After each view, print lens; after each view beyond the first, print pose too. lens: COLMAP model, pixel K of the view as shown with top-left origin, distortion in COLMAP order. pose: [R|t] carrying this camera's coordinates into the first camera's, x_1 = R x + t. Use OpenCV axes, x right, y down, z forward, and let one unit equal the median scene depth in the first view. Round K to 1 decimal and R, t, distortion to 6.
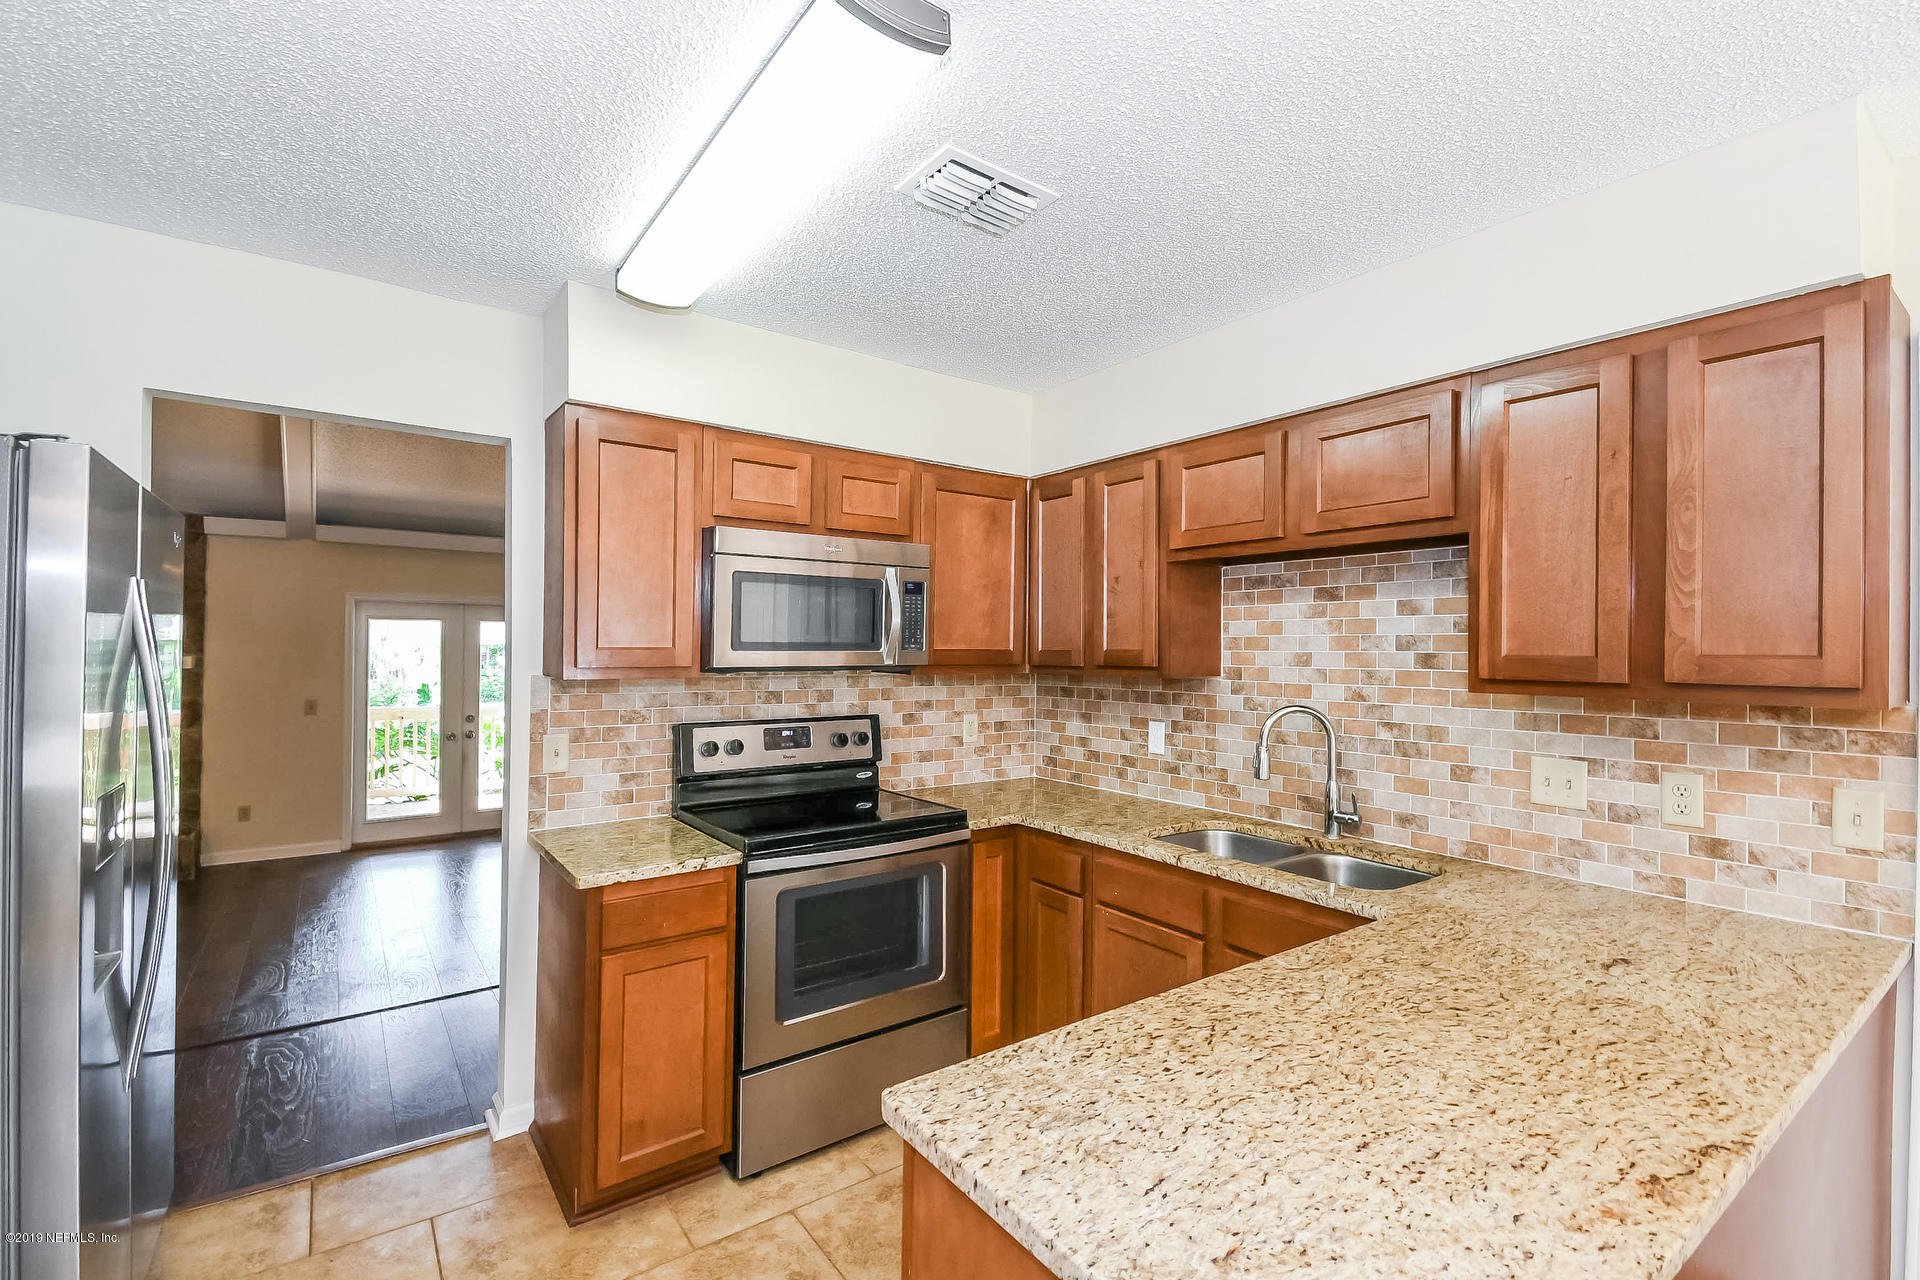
lens RADIAL K [[851.6, 0, 960.0], [0, 851.6, 640.0], [0, 0, 1]] dist [0.039715, -0.027957]
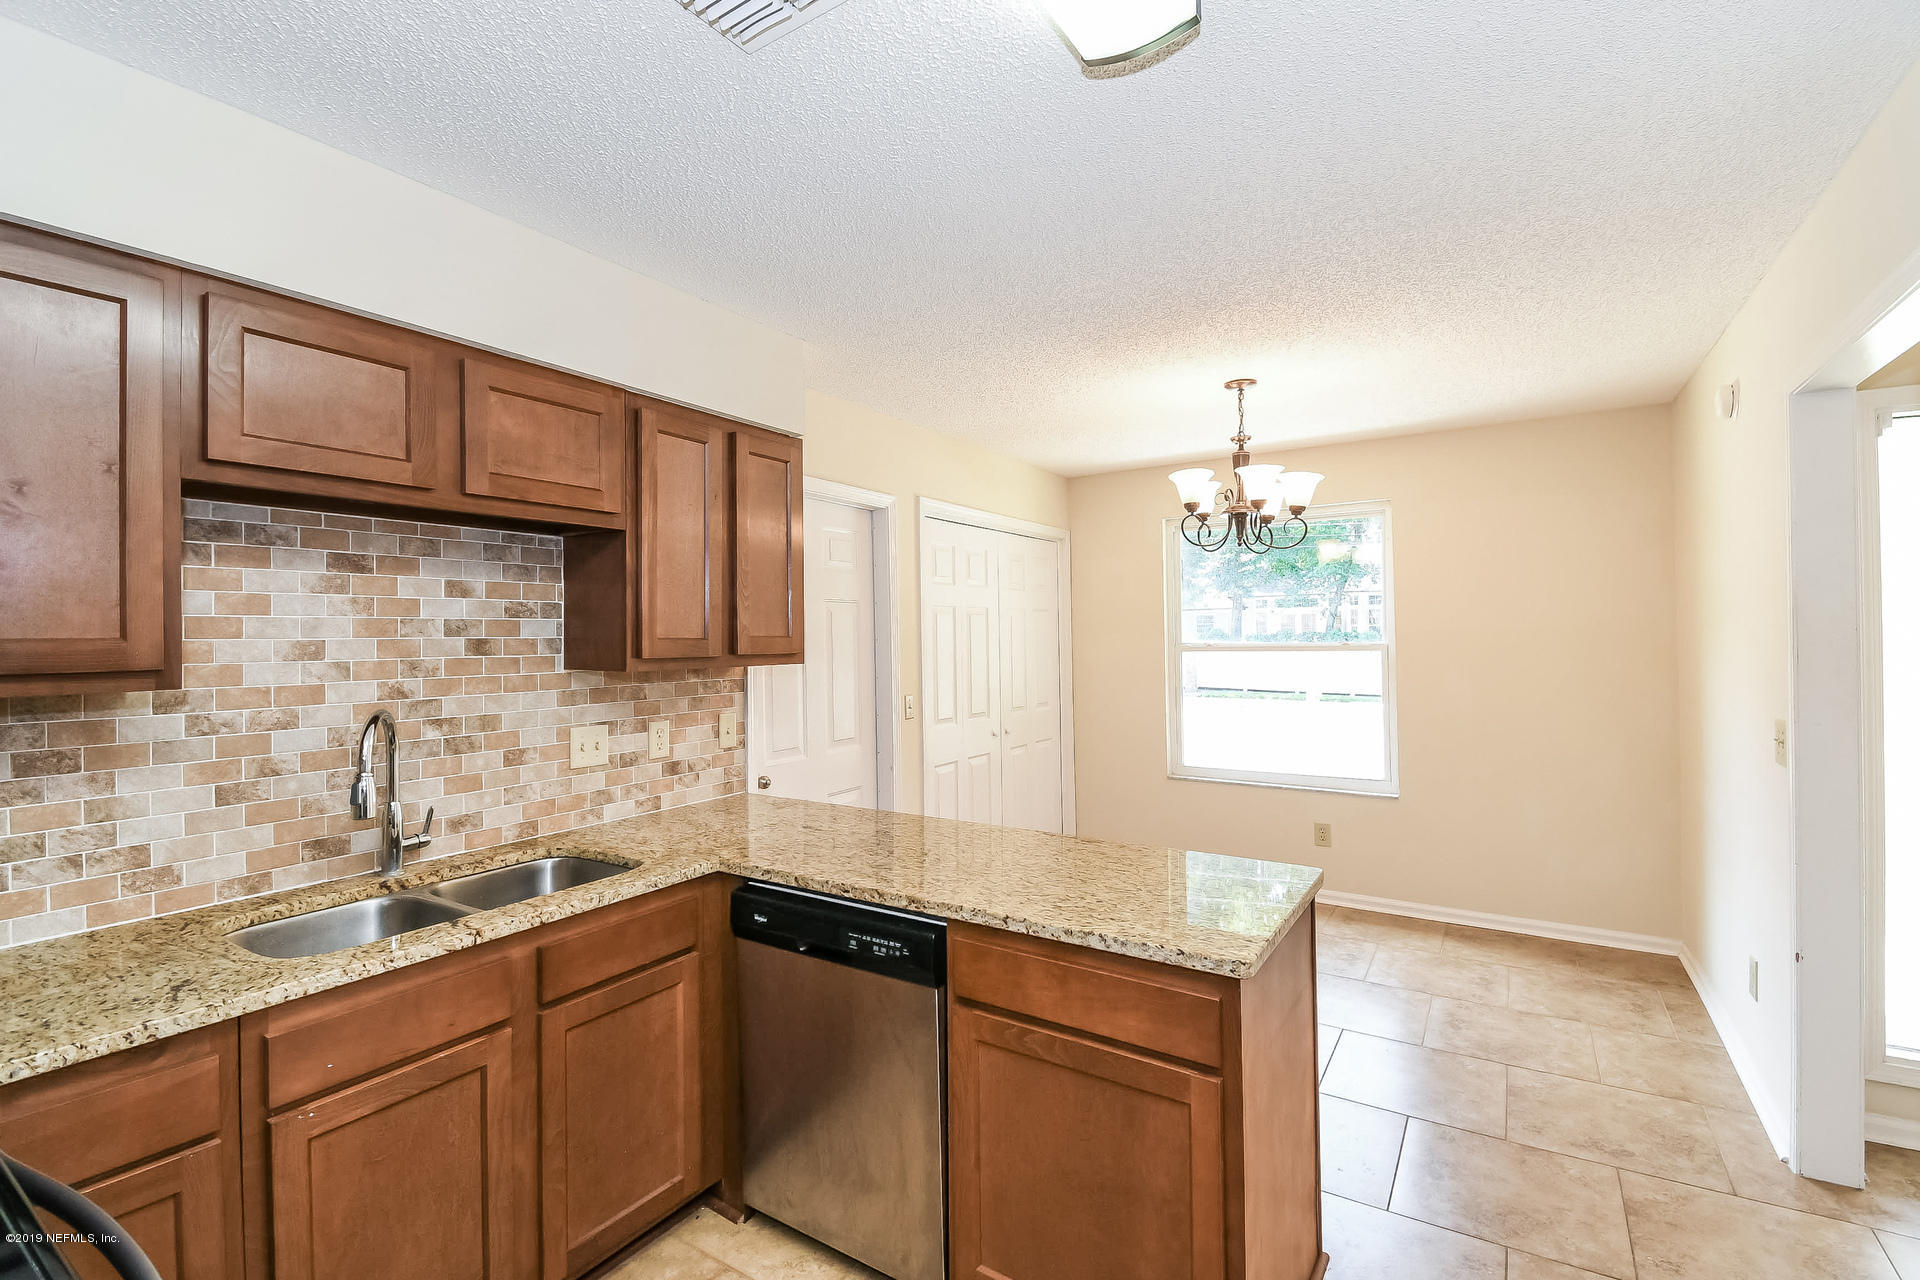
lens RADIAL K [[851.6, 0, 960.0], [0, 851.6, 640.0], [0, 0, 1]] dist [0.039715, -0.027957]
pose [[-0.362925, -0.009022, 0.931775, -0.501500], [-0.004780, 0.999958, 0.007820, 0.006277], [-0.931806, -0.001615, -0.362953, 0.812996]]
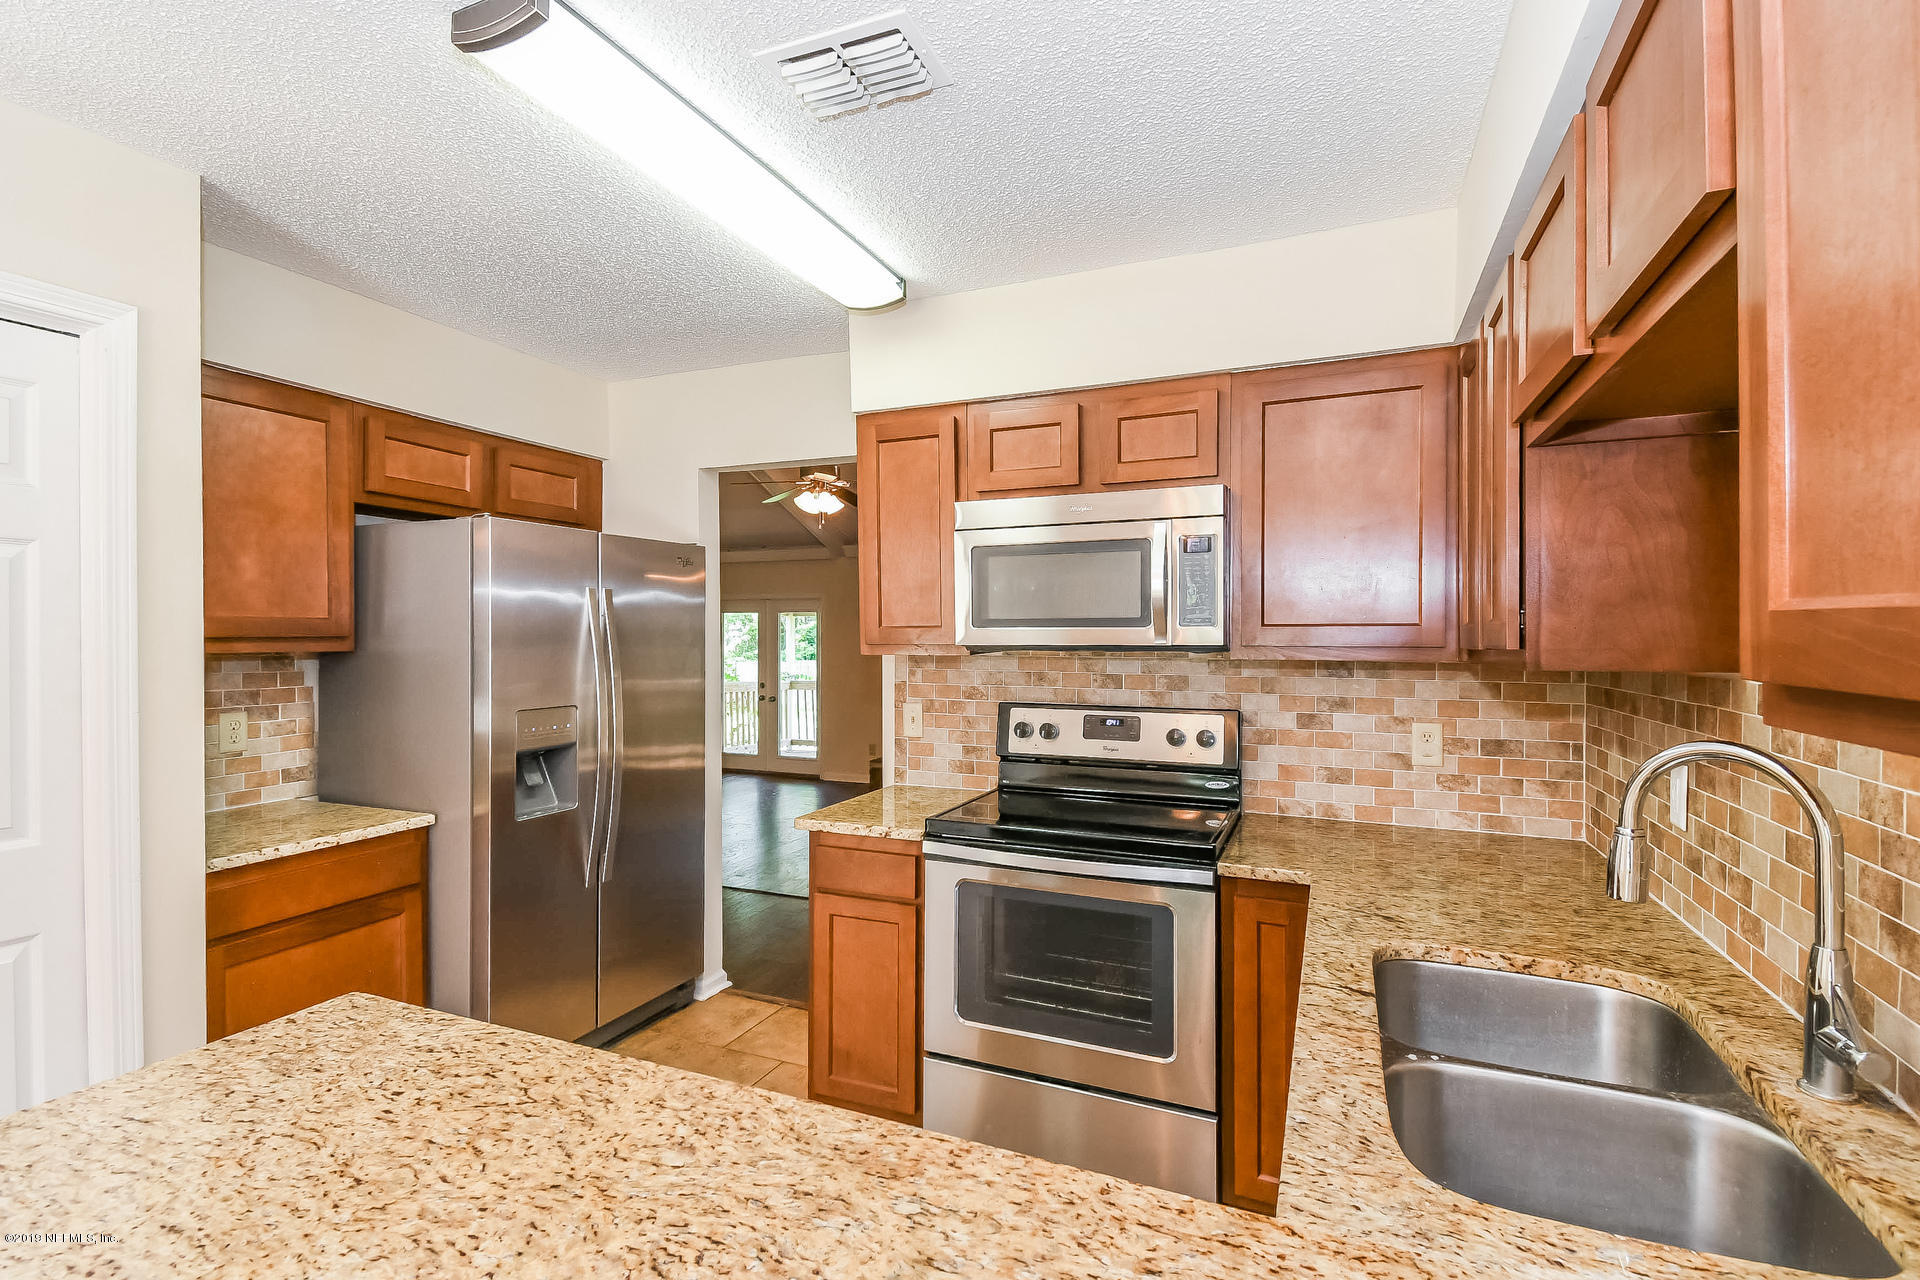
lens RADIAL K [[885.3, 0, 949.4], [0, 885.3, 636.4], [0, 0, 1]] dist [0.039929, -0.028059]
pose [[0.505015, -0.003390, -0.863104, 0.590994], [0.012149, 0.999921, 0.003181, 0.018477], [0.863025, -0.012093, 0.505016, 0.464438]]
